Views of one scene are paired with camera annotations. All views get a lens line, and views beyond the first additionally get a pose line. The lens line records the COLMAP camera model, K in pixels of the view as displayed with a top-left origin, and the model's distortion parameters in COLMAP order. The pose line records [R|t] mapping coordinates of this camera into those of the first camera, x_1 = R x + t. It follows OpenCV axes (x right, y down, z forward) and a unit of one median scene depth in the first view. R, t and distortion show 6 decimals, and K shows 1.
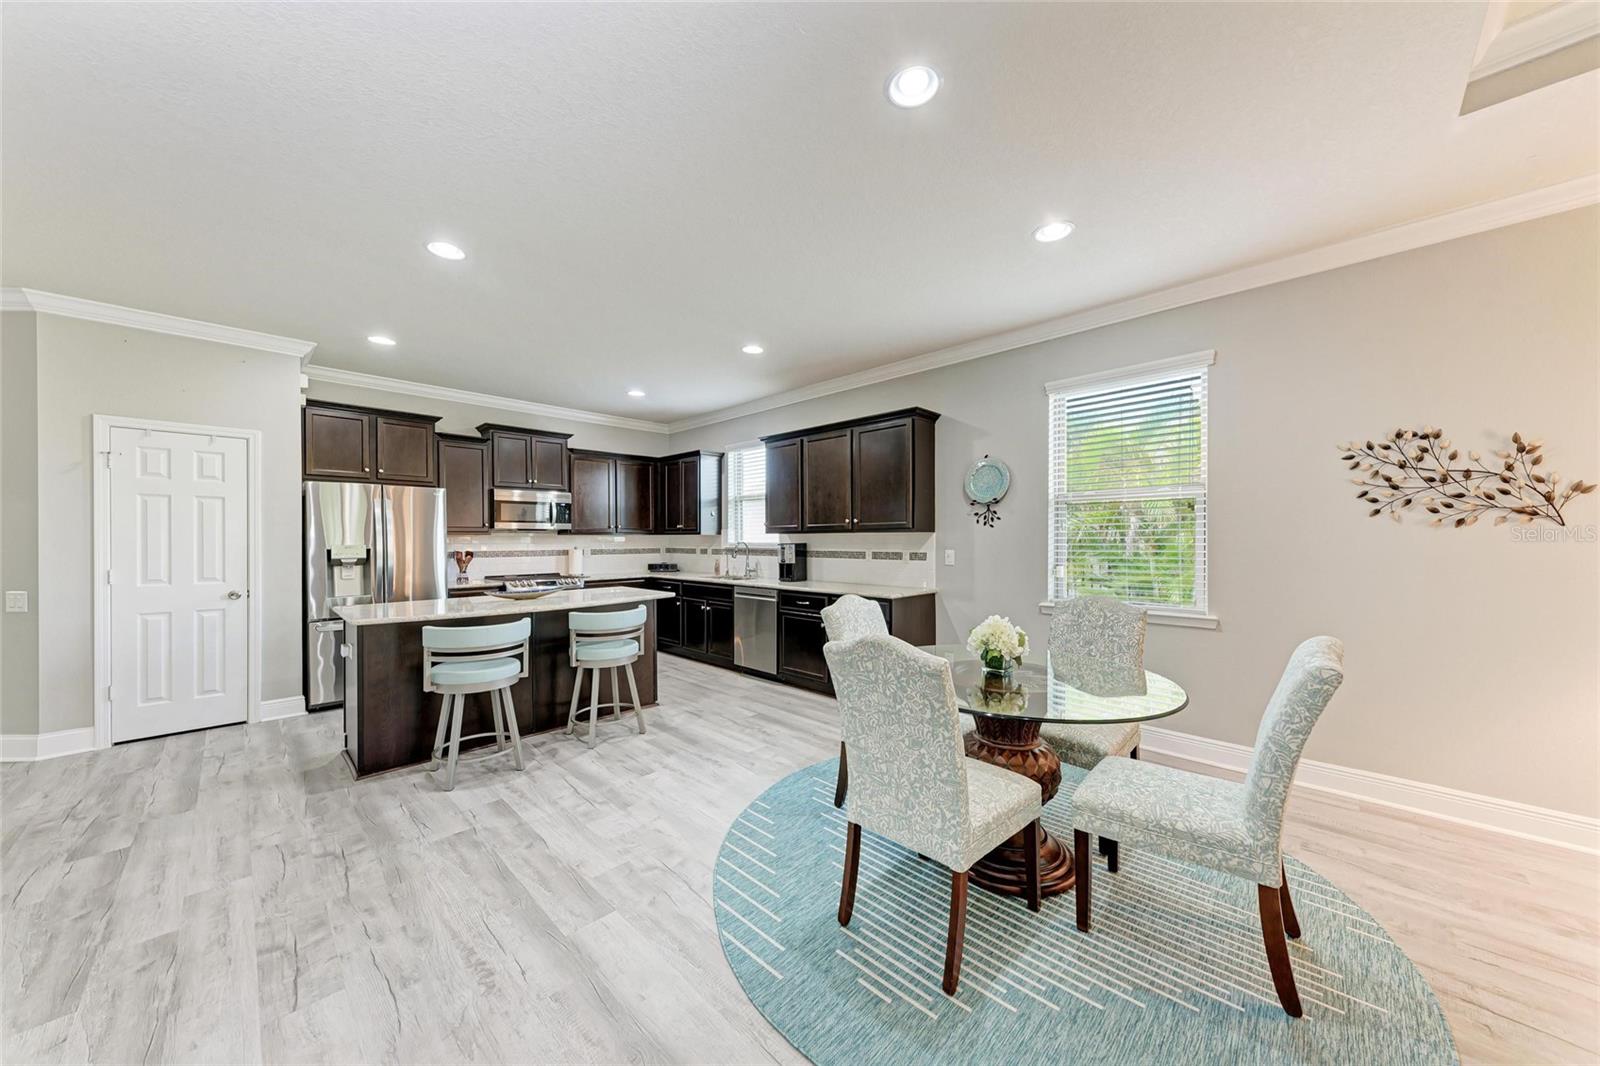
lens RADIAL K [[547.9, 0, 807.2], [0, 547.9, 540.4], [0, 0, 1]] dist [0.013734, -0.002876]
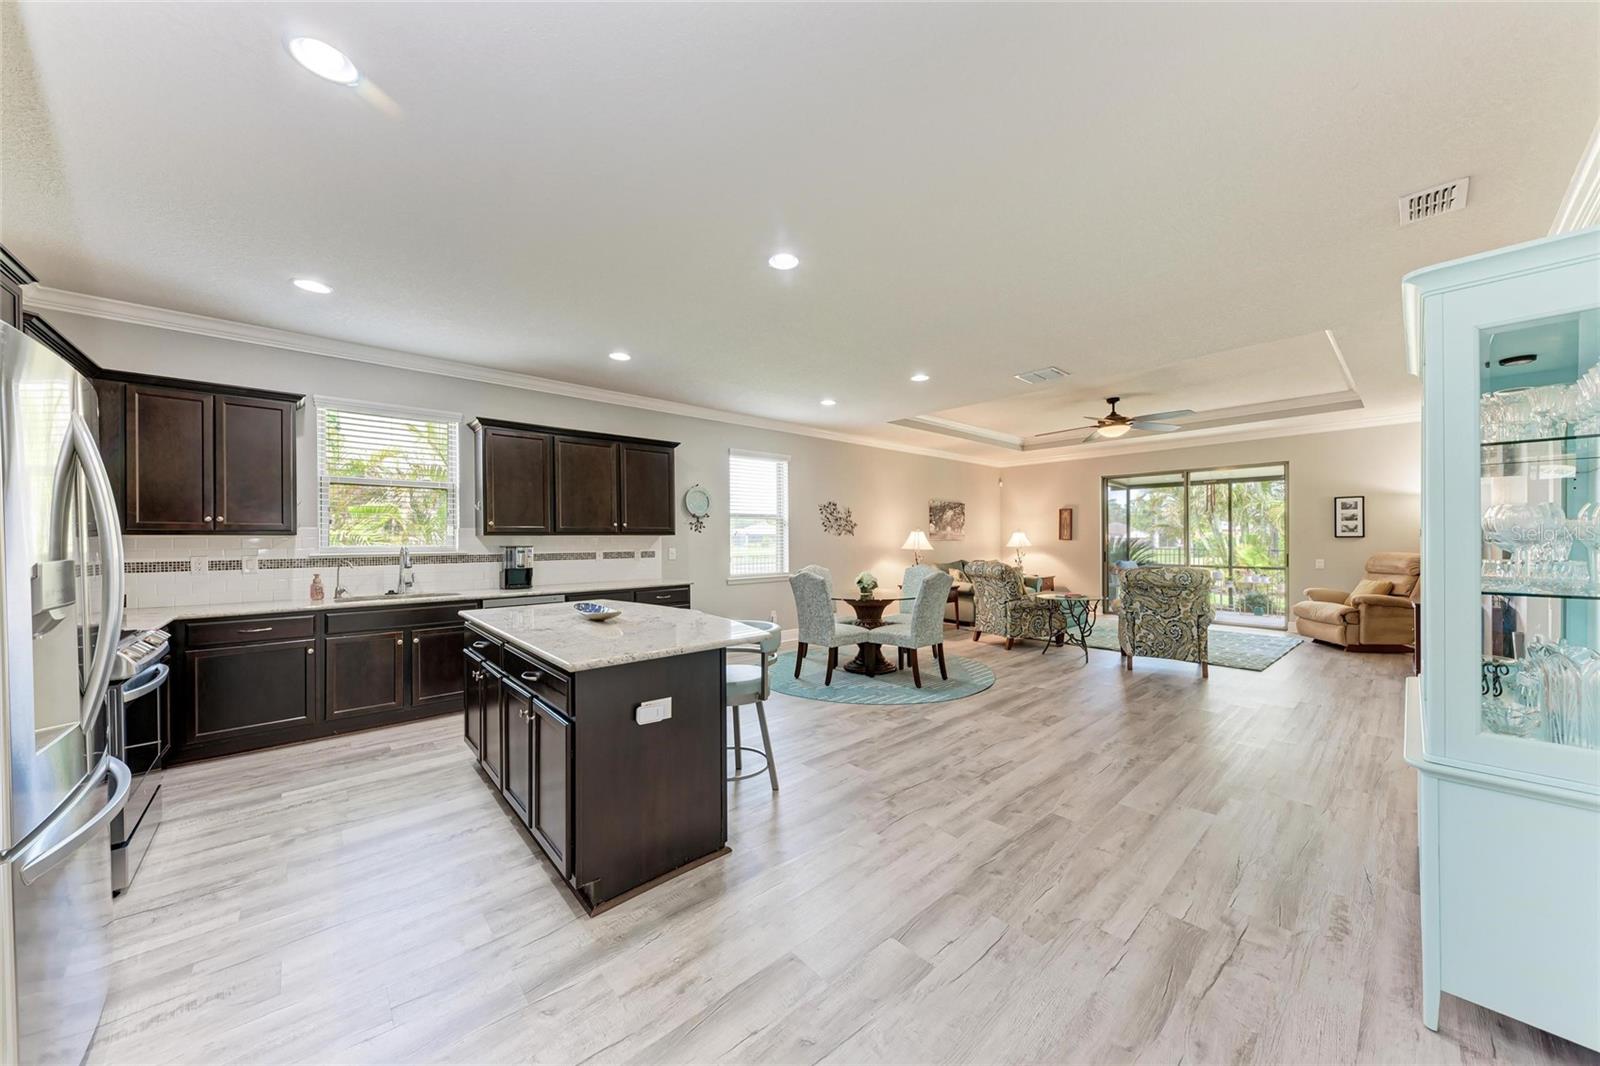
lens RADIAL K [[547.9, 0, 805.2], [0, 547.9, 537.2], [0, 0, 1]] dist [0.013734, -0.002876]
pose [[0.065990, 0.006453, 0.997799, -1.126843], [0.009837, 0.999926, -0.007118, 0.002678], [-0.997772, 0.010285, 0.065921, 0.602792]]
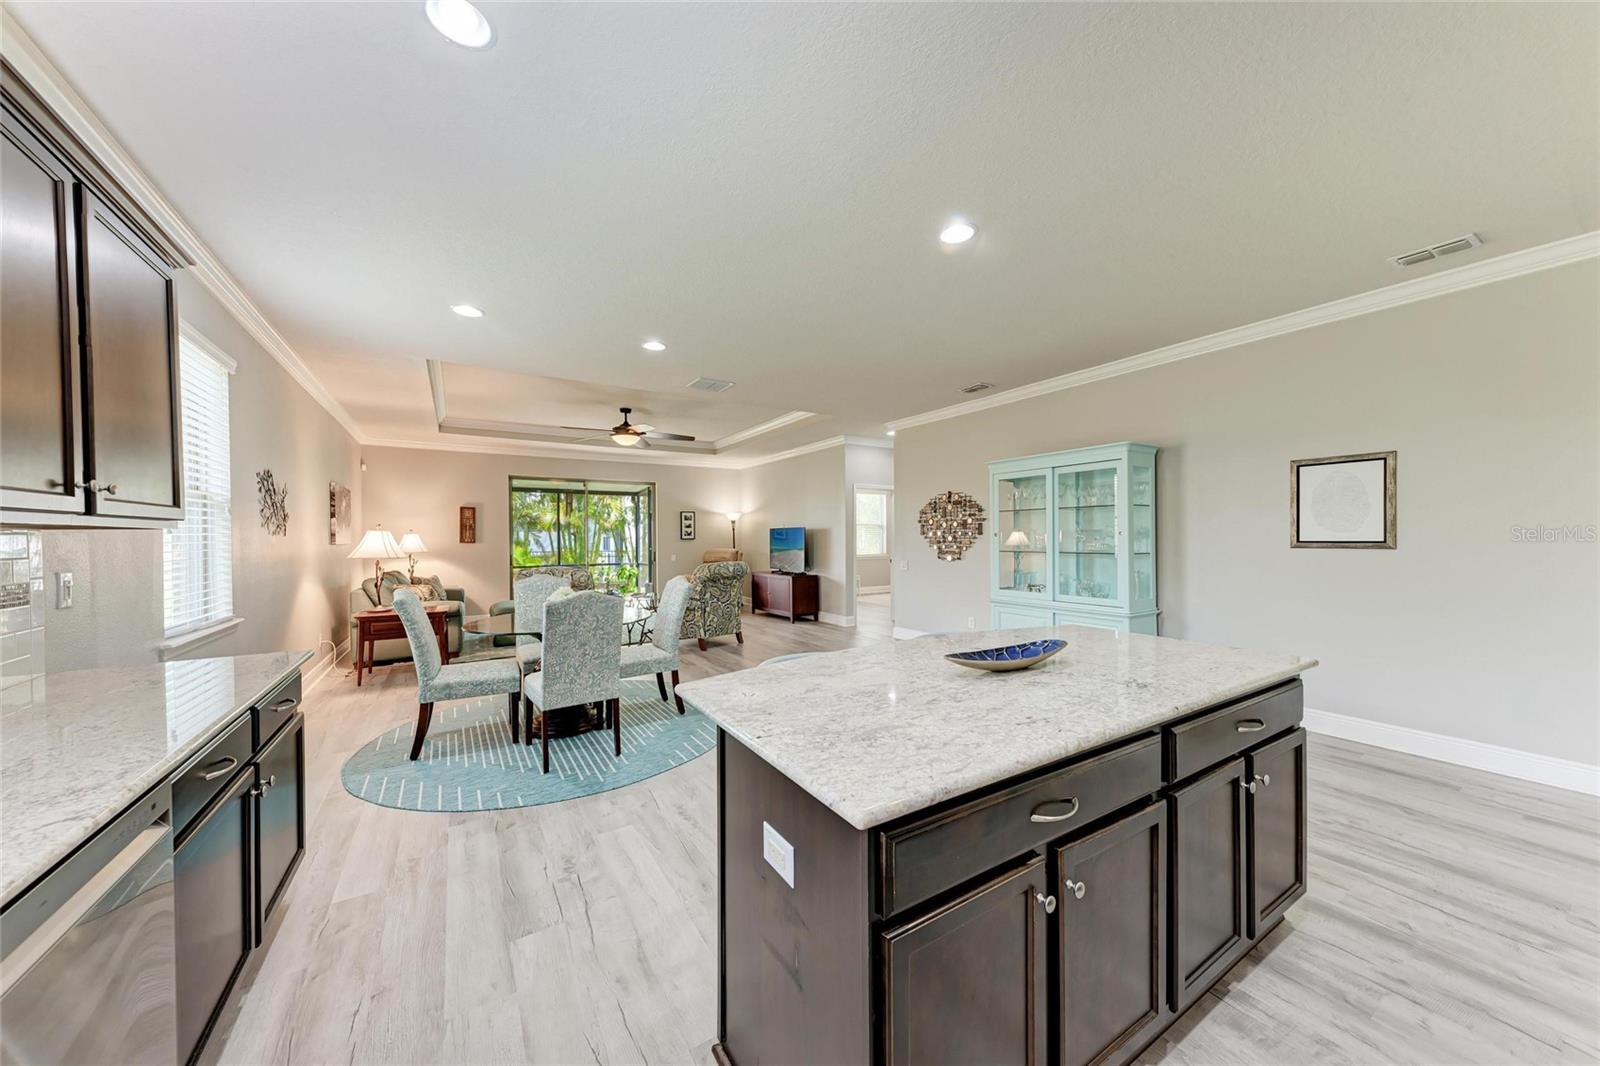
lens RADIAL K [[547.9, 0, 804.2], [0, 547.9, 539.4], [0, 0, 1]] dist [0.013734, -0.002876]
pose [[-0.972062, 0.009491, 0.234530, -0.412189], [0.011494, 0.999908, 0.007176, -0.003766], [-0.234441, 0.009671, -0.972082, 1.337894]]
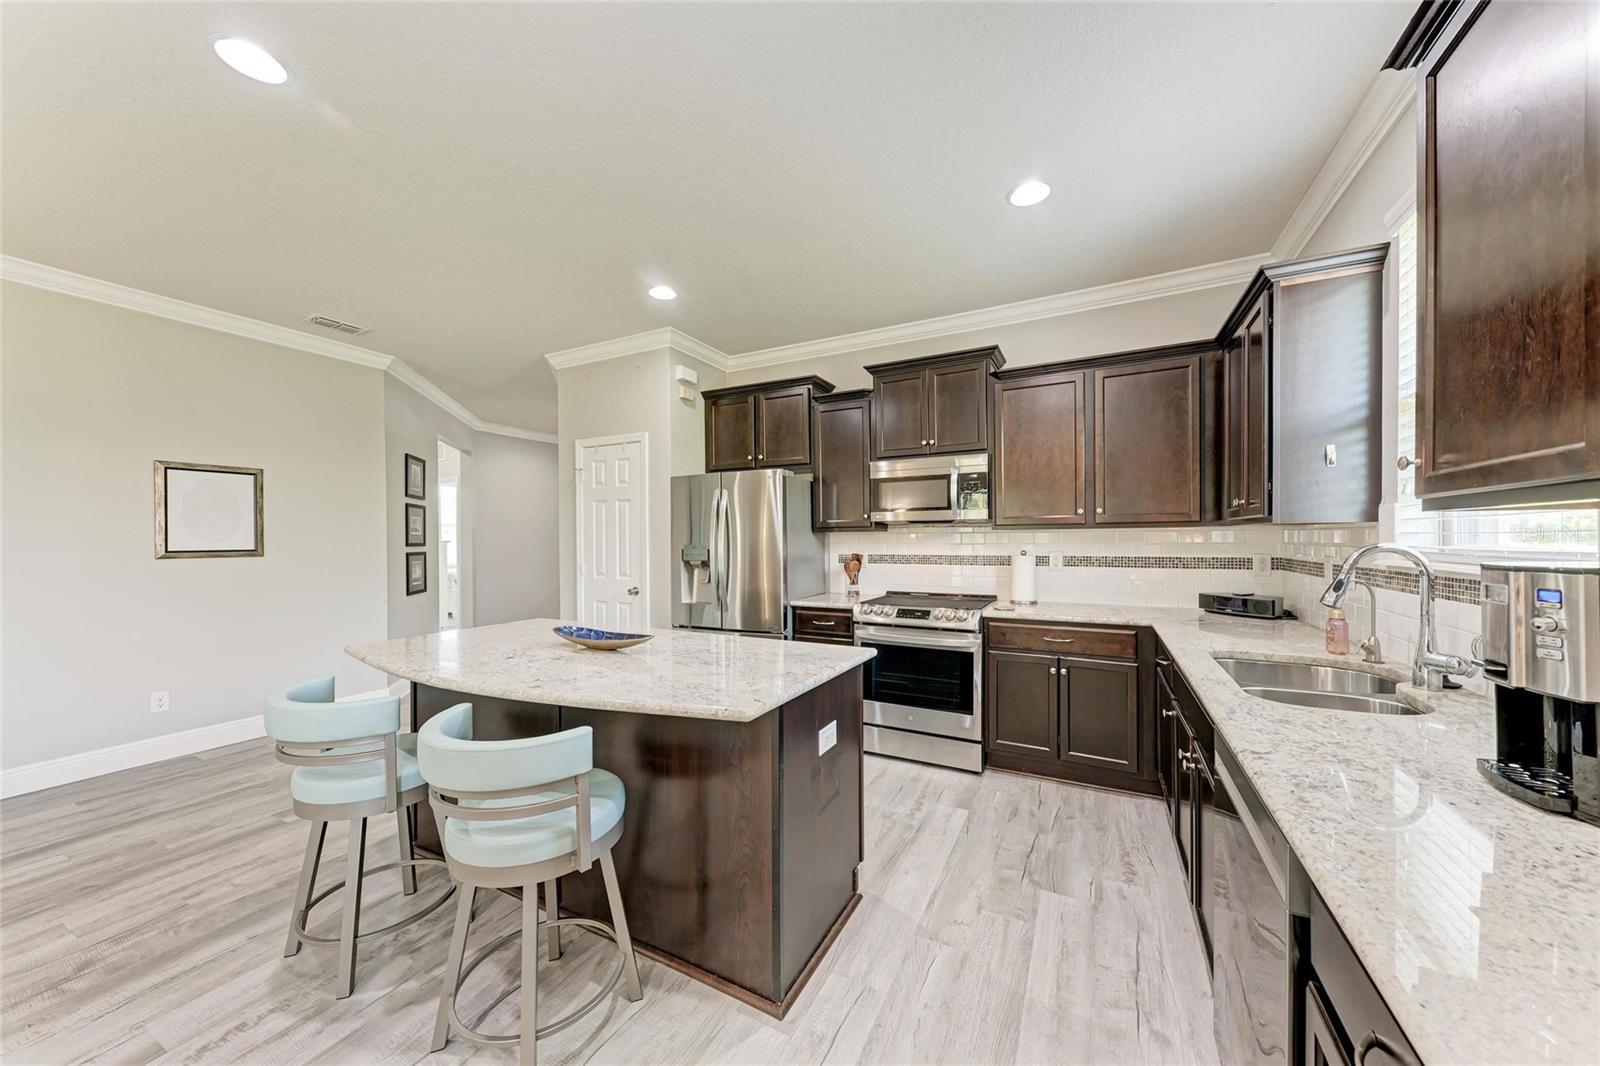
lens RADIAL K [[564.8, 0, 808.8], [0, 564.8, 538.1], [0, 0, 1]] dist [0.011336, -0.004091]
pose [[0.291633, -0.000944, -0.956530, 0.080735], [0.002644, 0.999996, -0.000180, -0.002070], [0.956527, -0.002477, 0.291634, 0.936579]]
